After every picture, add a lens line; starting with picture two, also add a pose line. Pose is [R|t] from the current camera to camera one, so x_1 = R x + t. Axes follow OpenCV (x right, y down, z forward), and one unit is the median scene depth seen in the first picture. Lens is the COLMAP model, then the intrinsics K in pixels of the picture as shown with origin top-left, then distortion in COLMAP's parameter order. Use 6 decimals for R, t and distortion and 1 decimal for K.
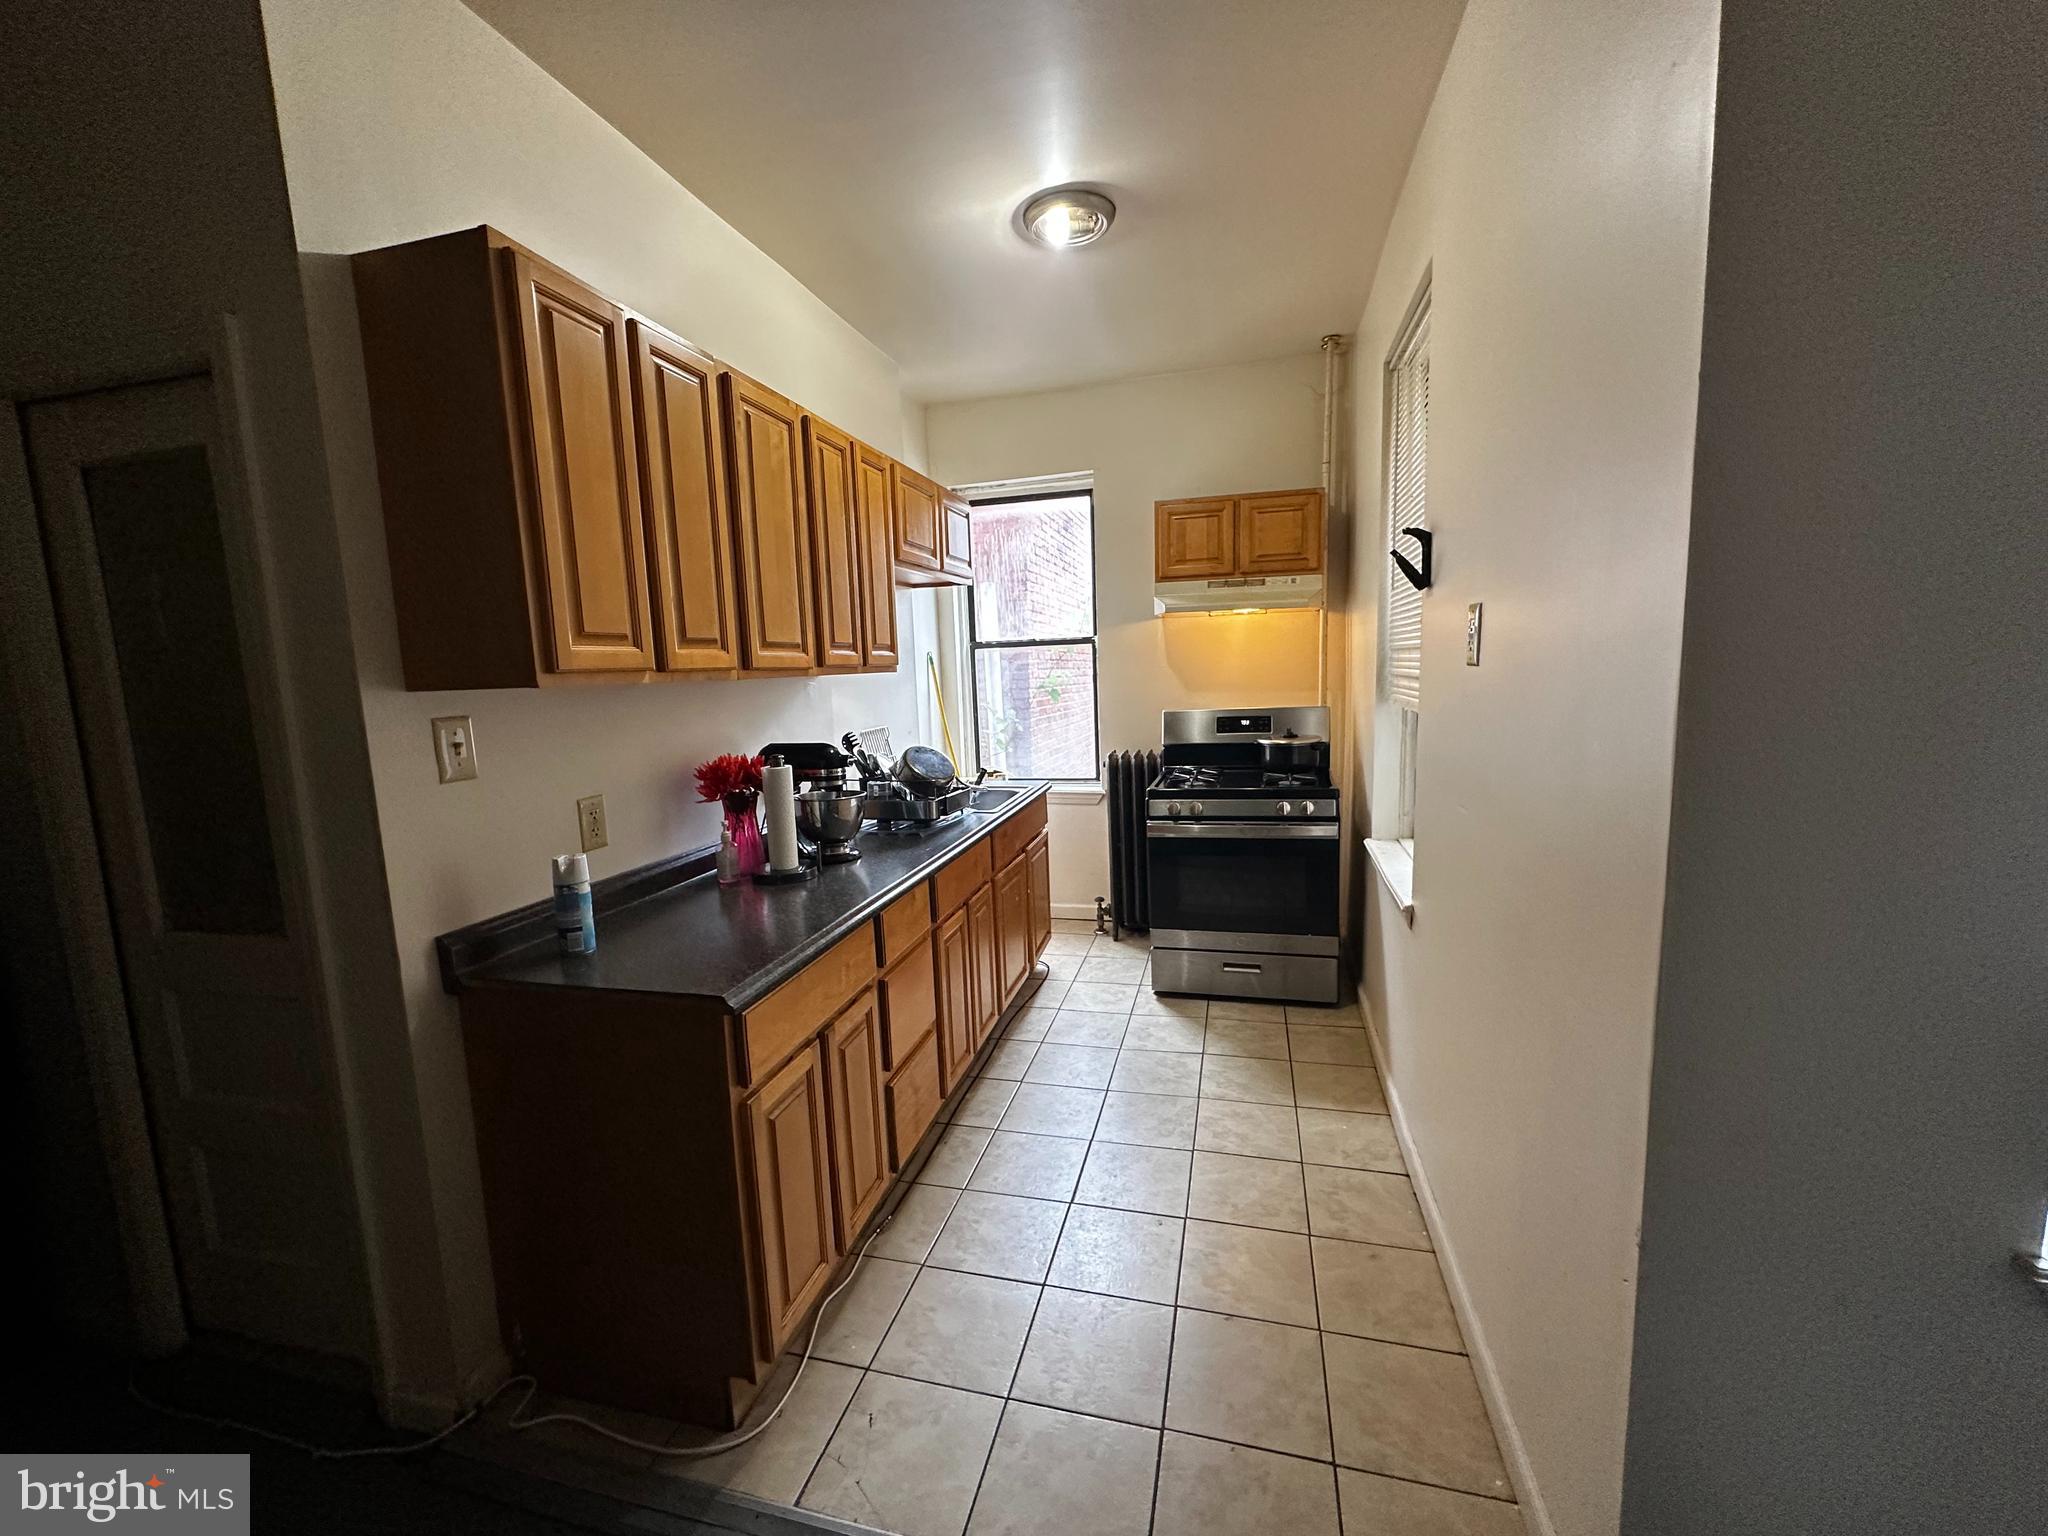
lens RADIAL K [[815.8, 0, 1031.3], [0, 815.8, 767.7], [0, 0, 1]] dist [0.001362, 0.000180]
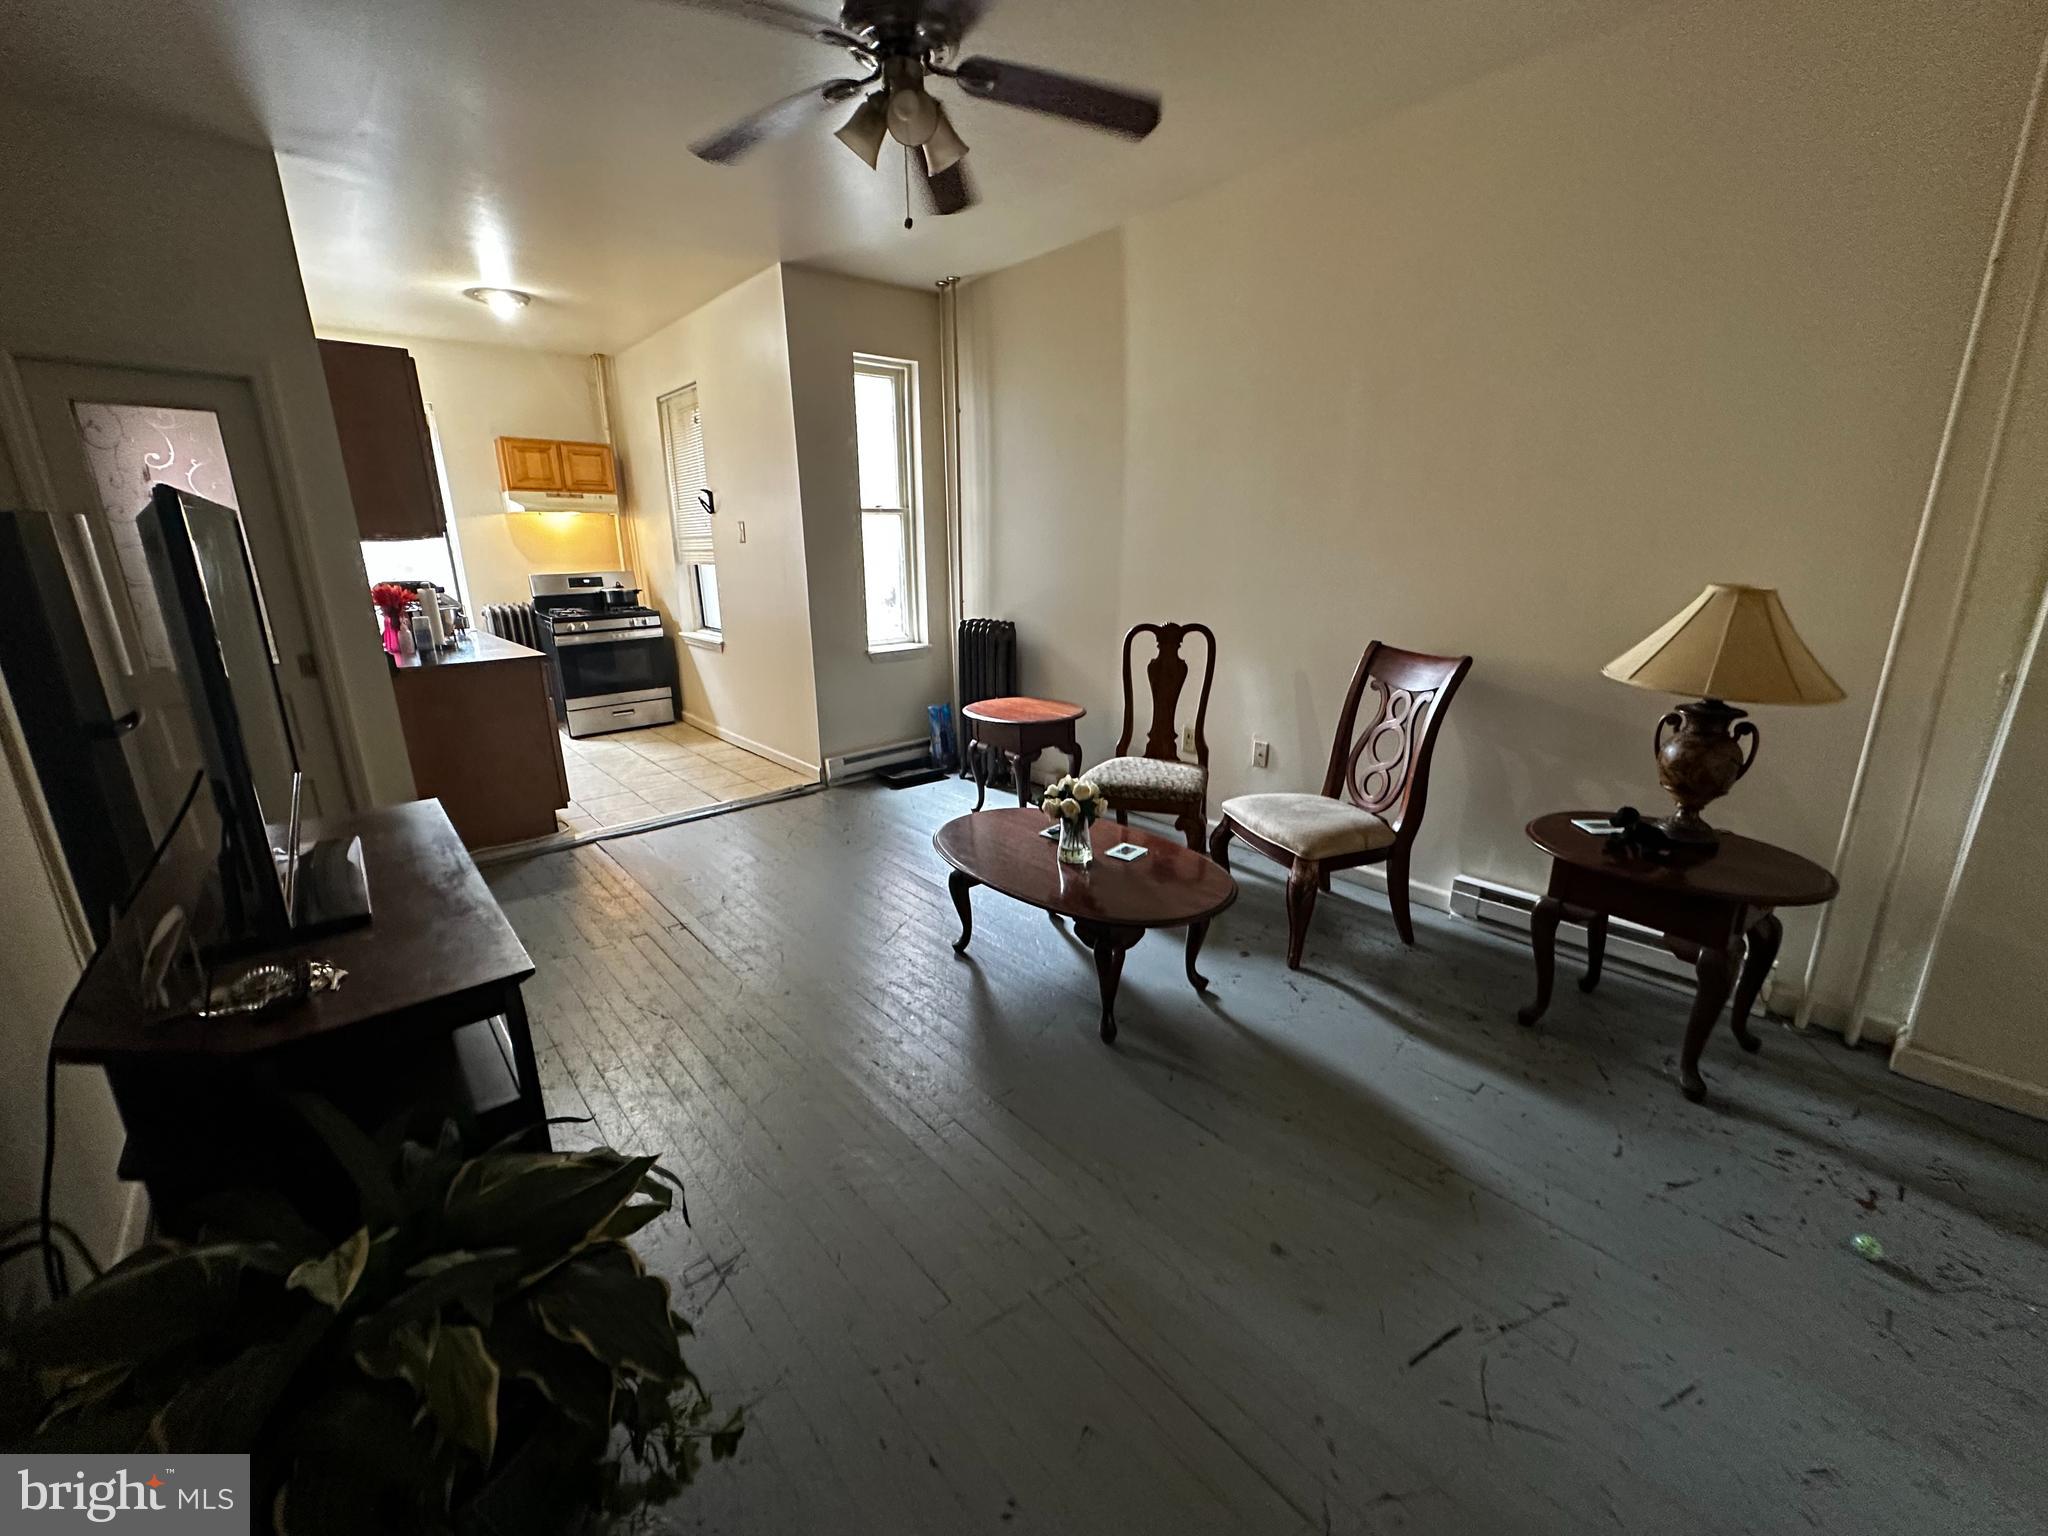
lens RADIAL K [[815.8, 0, 1031.3], [0, 815.8, 767.7], [0, 0, 1]] dist [0.001362, 0.000180]
pose [[0.560367, -0.191439, 0.805816, -0.676860], [0.097642, 0.981406, 0.165253, 0.139516], [-0.822469, -0.013921, 0.568640, -0.752113]]
